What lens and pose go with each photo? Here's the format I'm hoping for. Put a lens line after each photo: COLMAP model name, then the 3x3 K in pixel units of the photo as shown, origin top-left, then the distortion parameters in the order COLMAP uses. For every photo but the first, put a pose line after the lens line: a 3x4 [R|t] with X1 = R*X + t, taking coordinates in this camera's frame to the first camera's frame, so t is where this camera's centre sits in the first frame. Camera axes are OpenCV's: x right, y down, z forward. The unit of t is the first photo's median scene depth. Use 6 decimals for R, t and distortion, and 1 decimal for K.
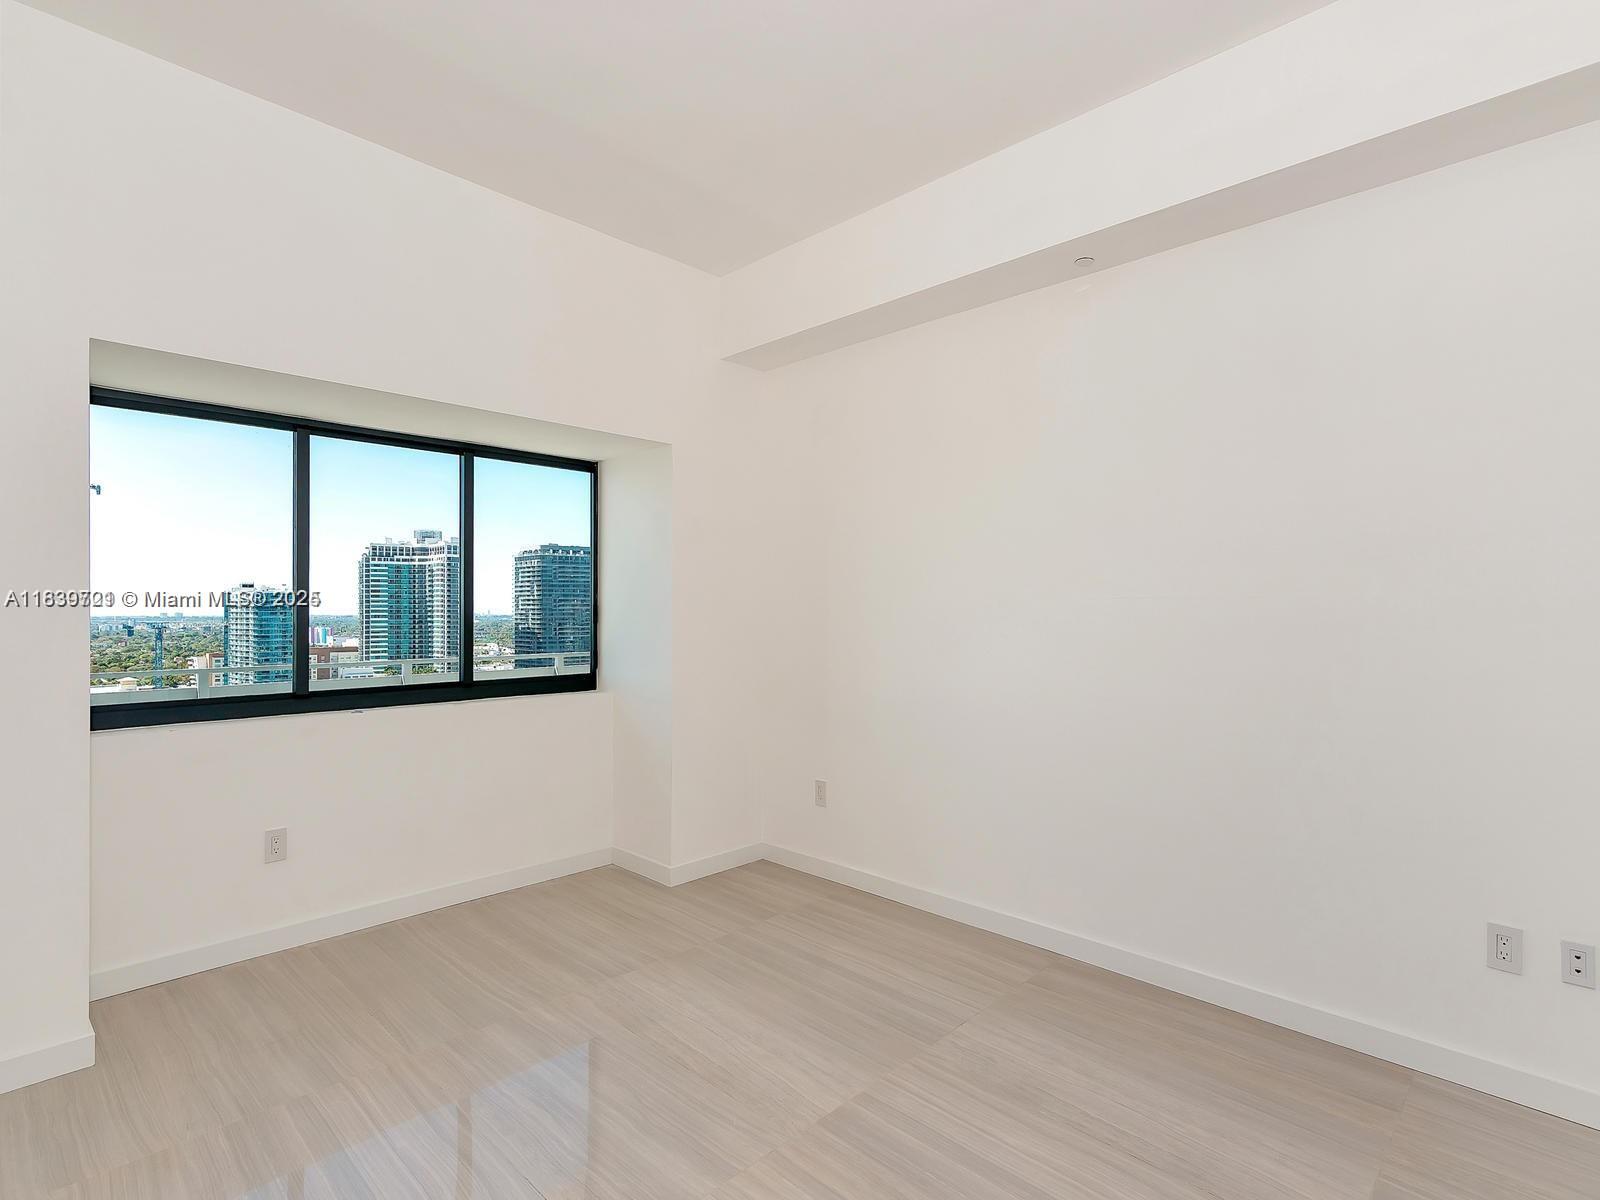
lens RADIAL K [[795.2, 0, 800.6], [0, 795.2, 597.8], [0, 0, 1]] dist [0.001012, 0.001426]
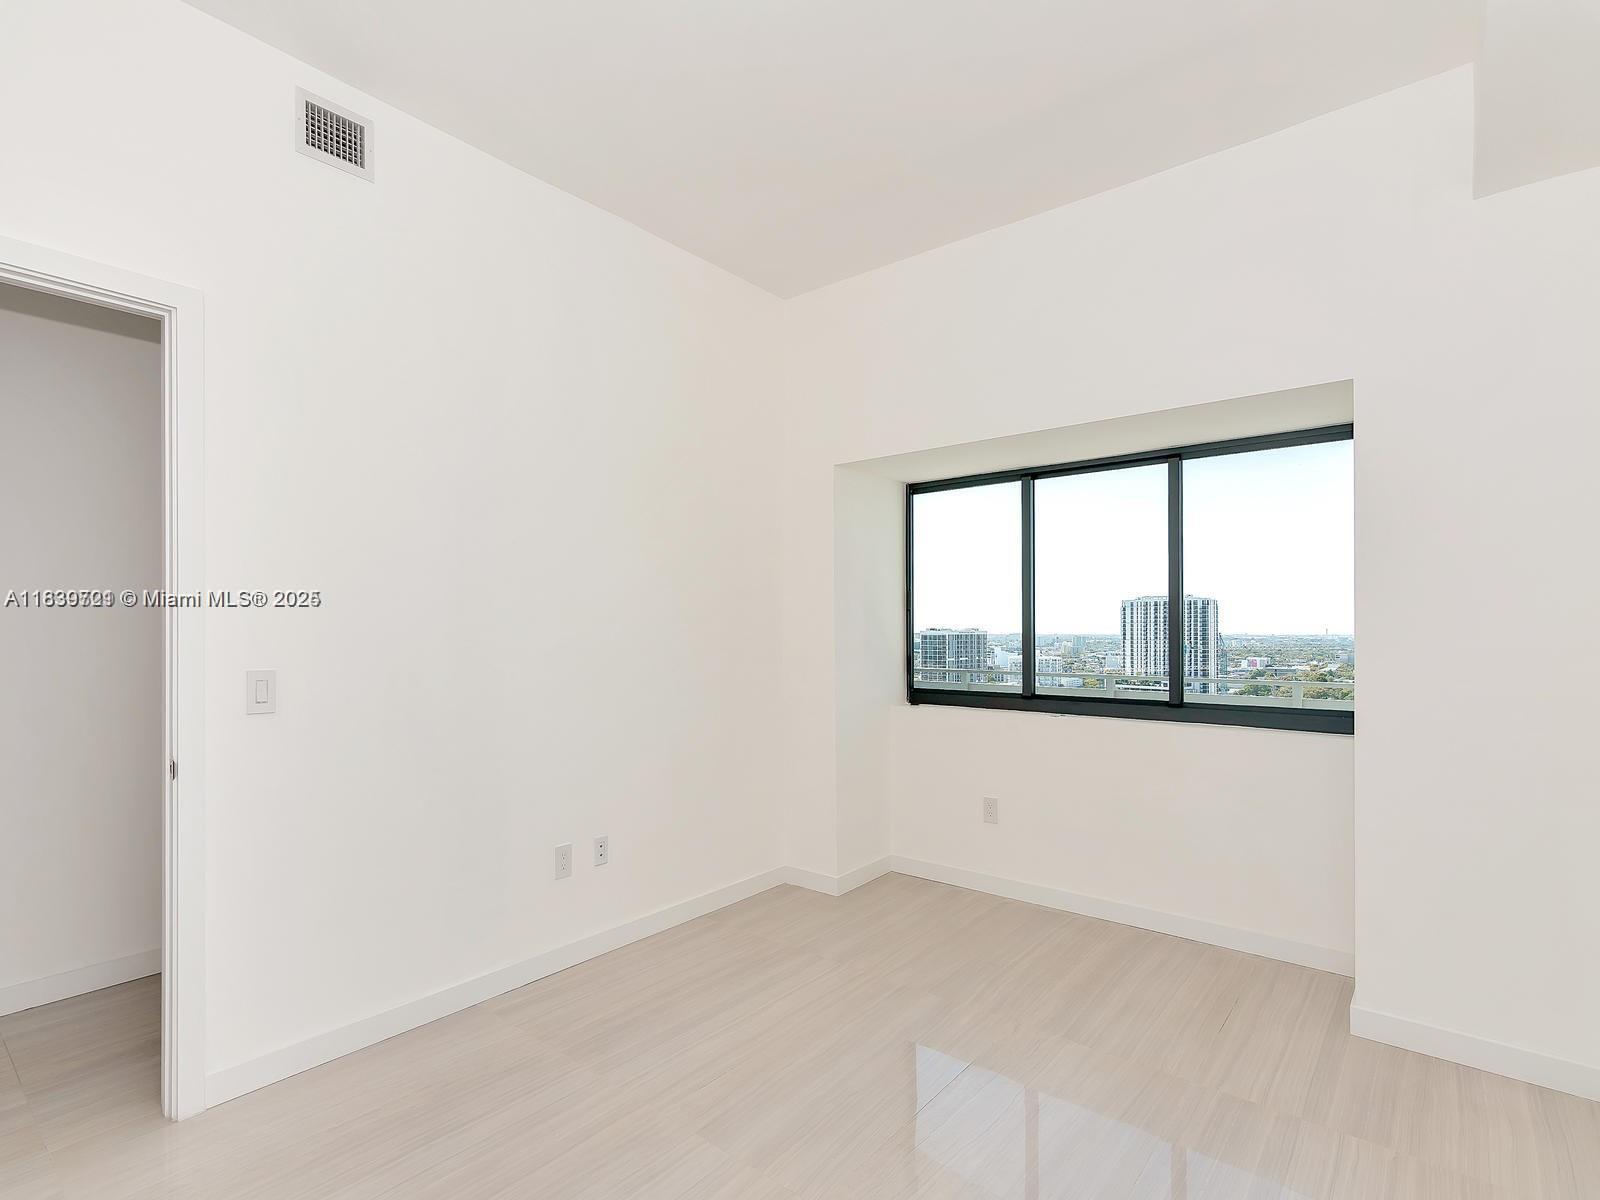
lens RADIAL K [[795.2, 0, 800.3], [0, 795.2, 616.6], [0, 0, 1]] dist [0.001012, 0.001426]
pose [[0.079972, -0.009046, -0.996756, 0.478535], [0.013742, 0.999874, -0.007972, 0.005027], [0.996702, -0.013060, 0.080086, 0.481904]]
